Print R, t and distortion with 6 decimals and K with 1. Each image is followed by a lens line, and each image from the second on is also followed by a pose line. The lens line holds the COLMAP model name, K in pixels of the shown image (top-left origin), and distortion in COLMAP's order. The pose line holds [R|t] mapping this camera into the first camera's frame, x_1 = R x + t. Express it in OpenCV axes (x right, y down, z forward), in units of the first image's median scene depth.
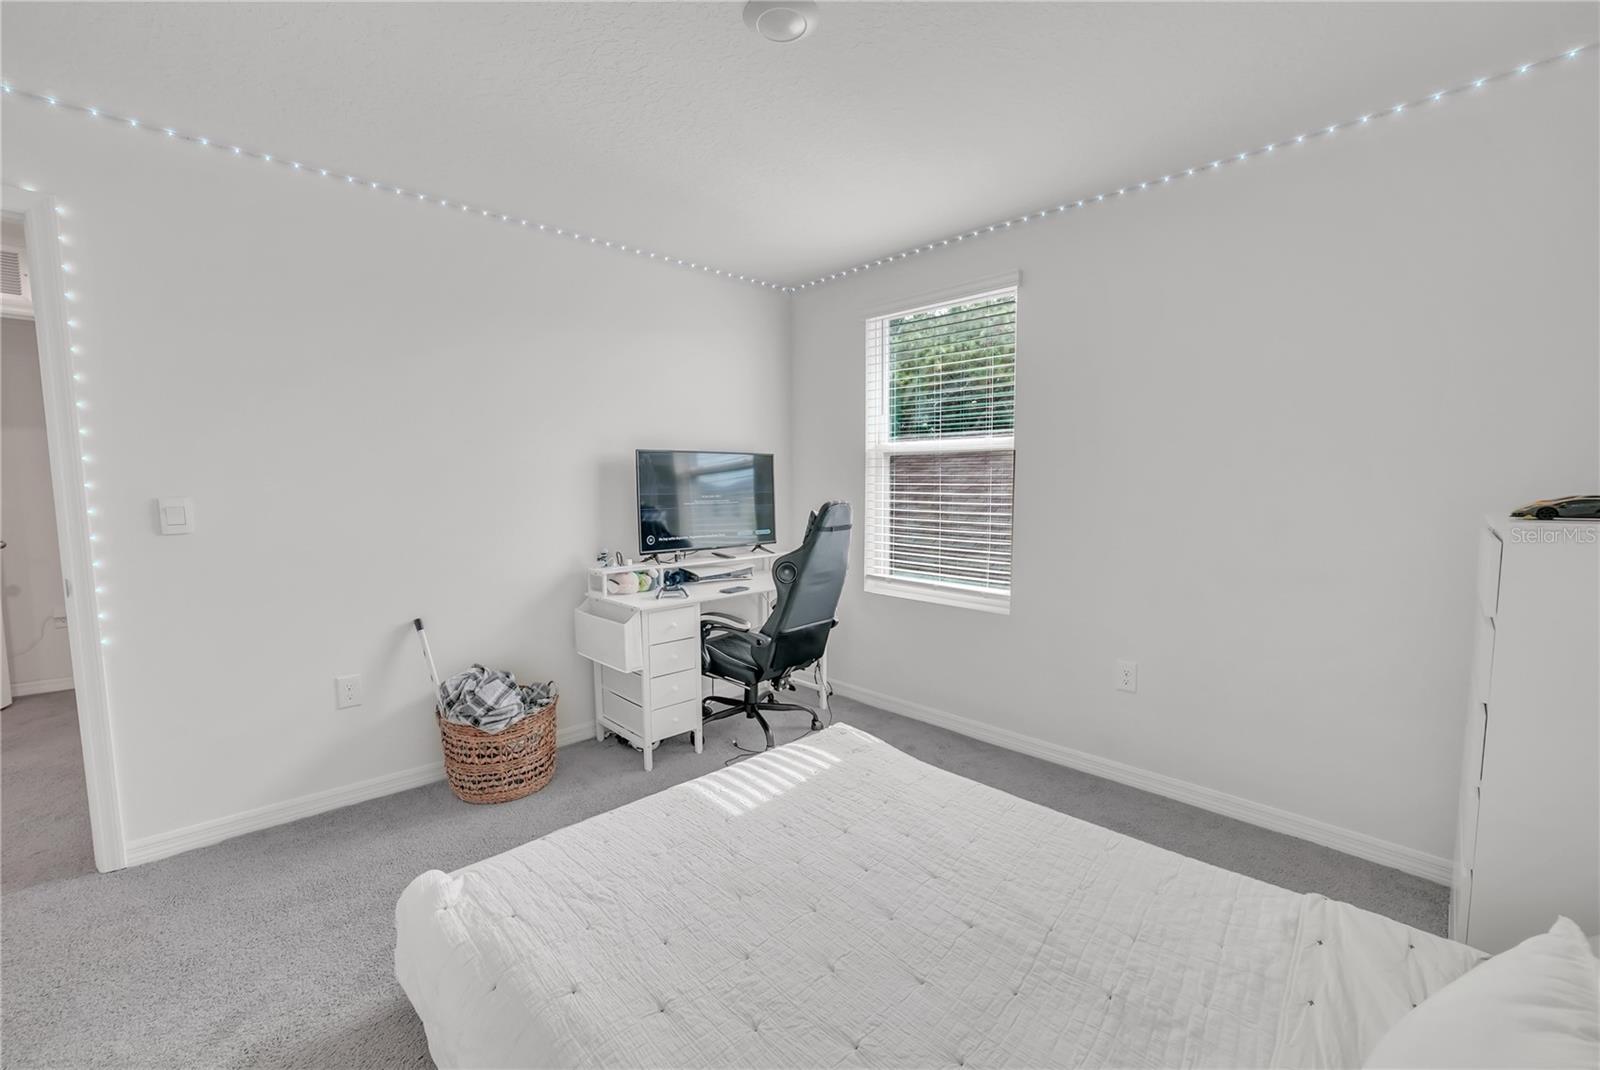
lens RADIAL K [[643.6, 0, 800.0], [0, 643.6, 535.0], [0, 0, 1]] dist [-0.058536, 0.020904]
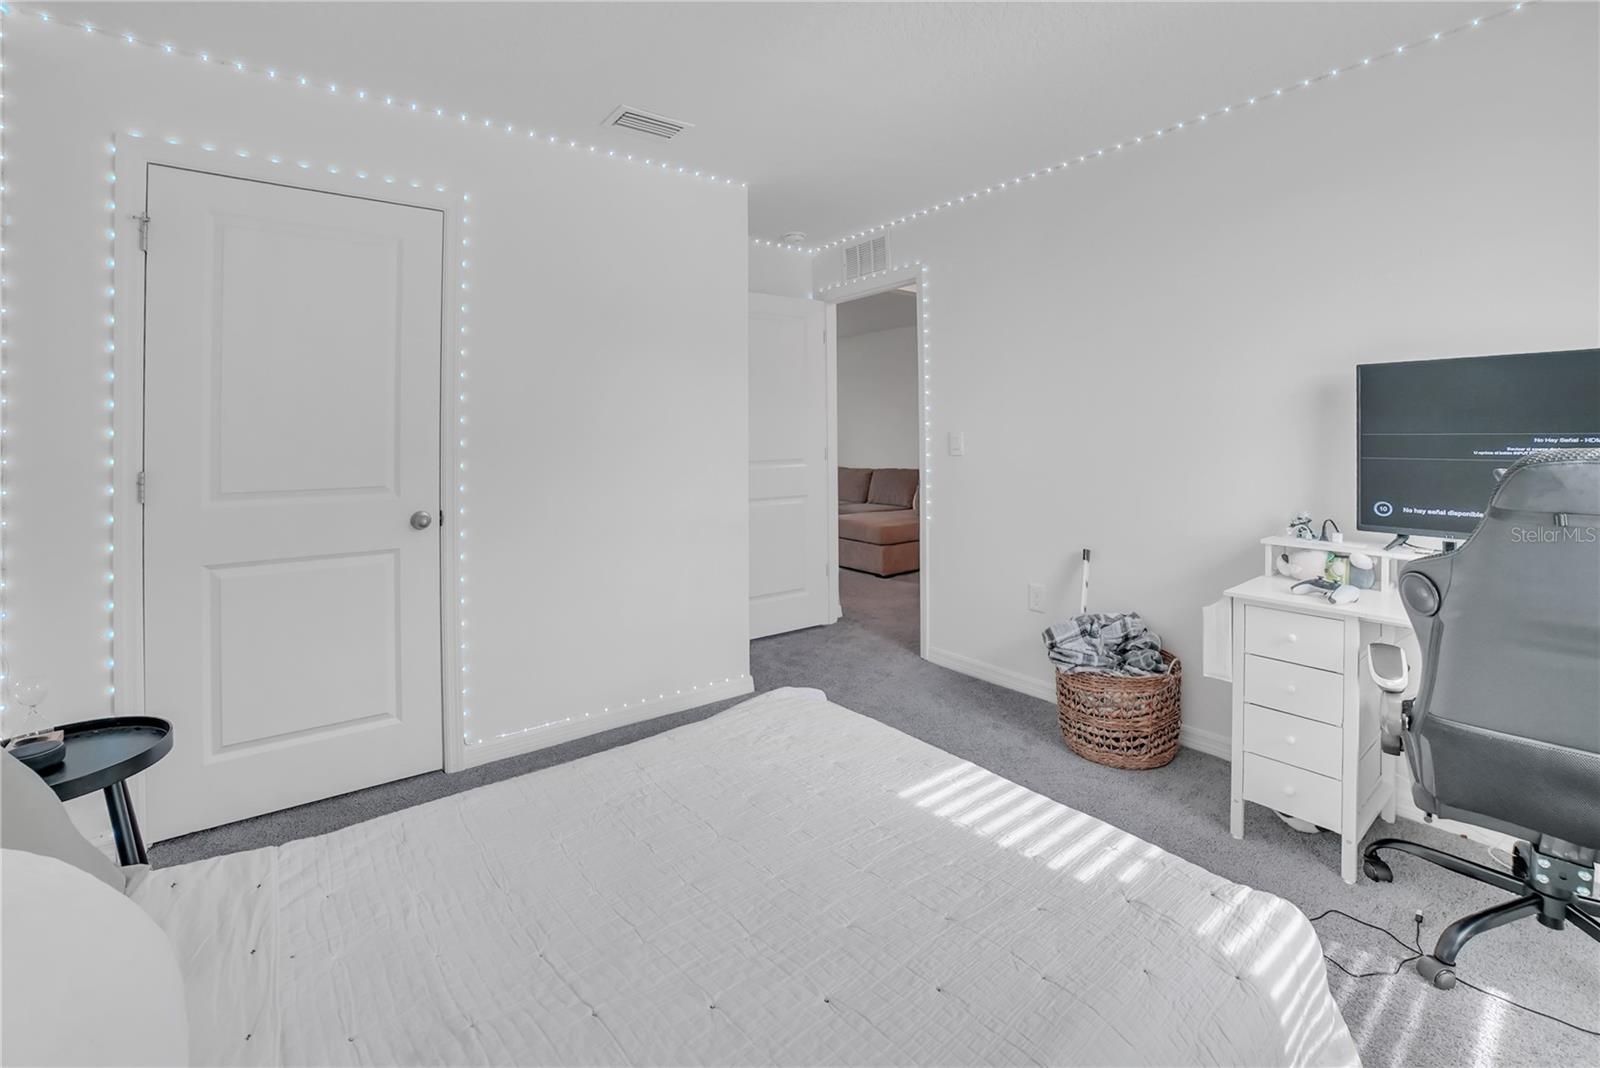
lens RADIAL K [[710.2, 0, 811.1], [0, 710.2, 460.6], [0, 0, 1]] dist [-0.000369, 0.000056]
pose [[-0.093094, 0.042235, -0.994761, 0.665602], [-0.073343, 0.996095, 0.049156, -0.042290], [0.992952, 0.077535, -0.089633, 0.721652]]
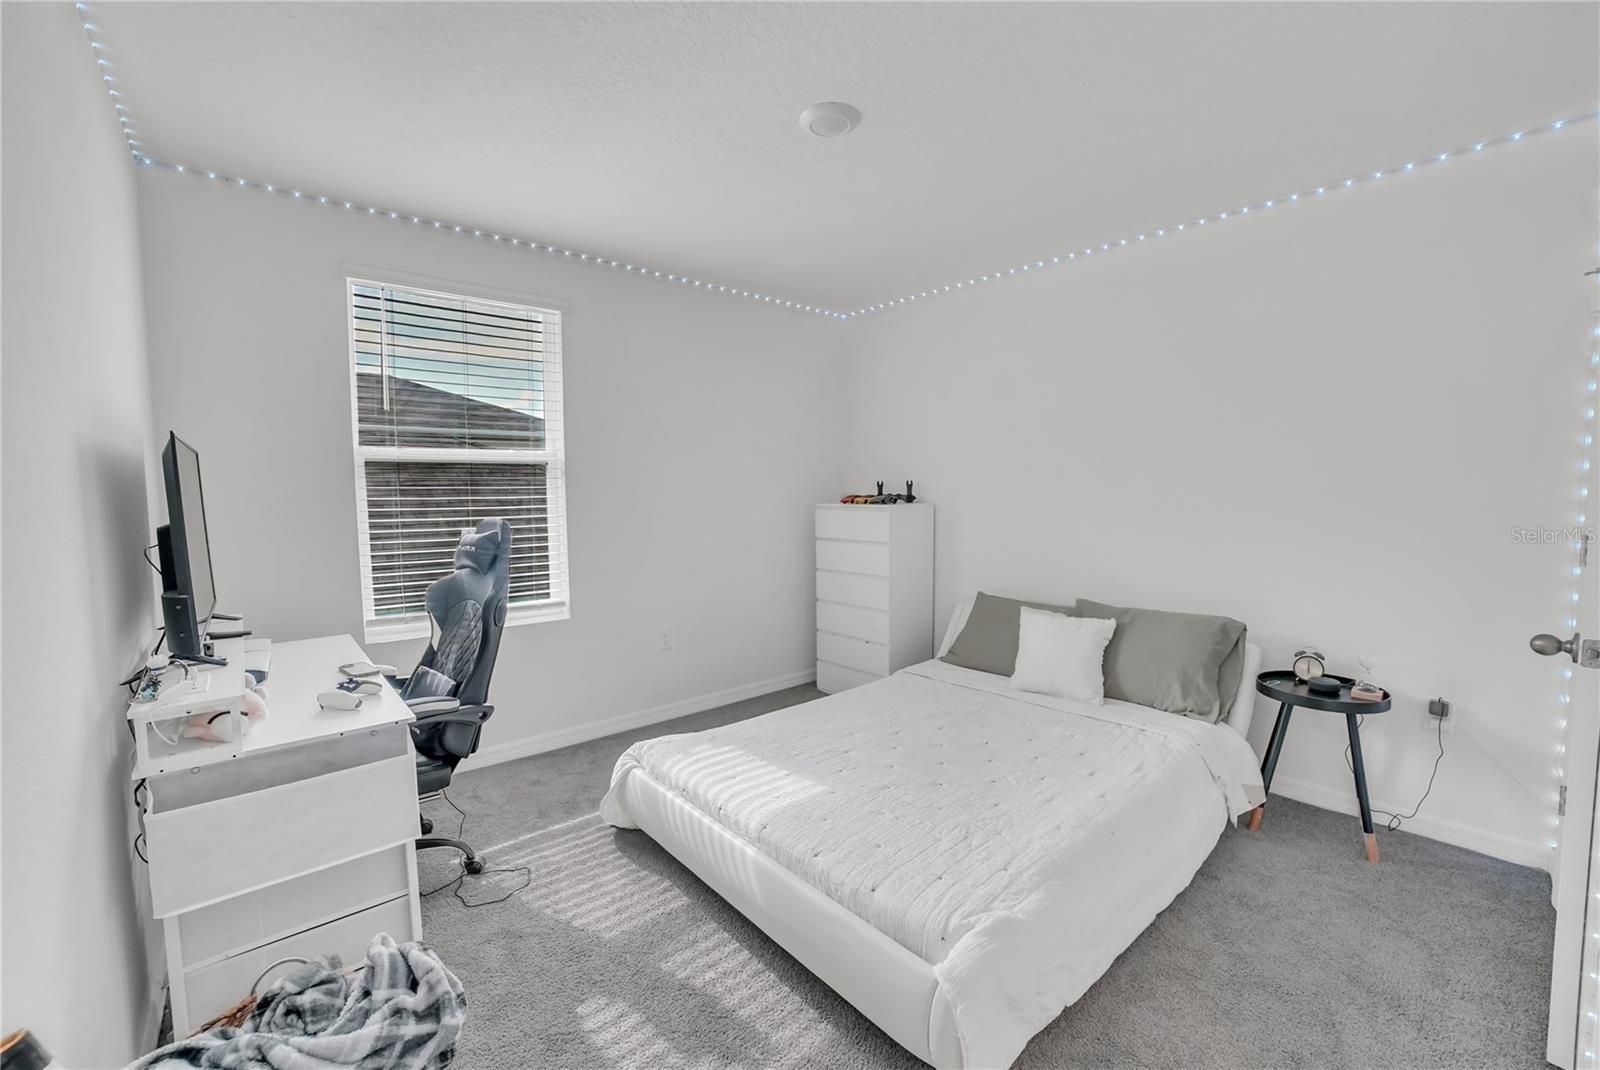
lens RADIAL K [[643.6, 0, 800.0], [0, 643.6, 535.0], [0, 0, 1]] dist [-0.058536, 0.020904]
pose [[0.057514, -0.070488, 0.995853, -0.910879], [0.097195, 0.993161, 0.064684, -0.056805], [-0.993602, 0.093071, 0.063972, 0.721646]]
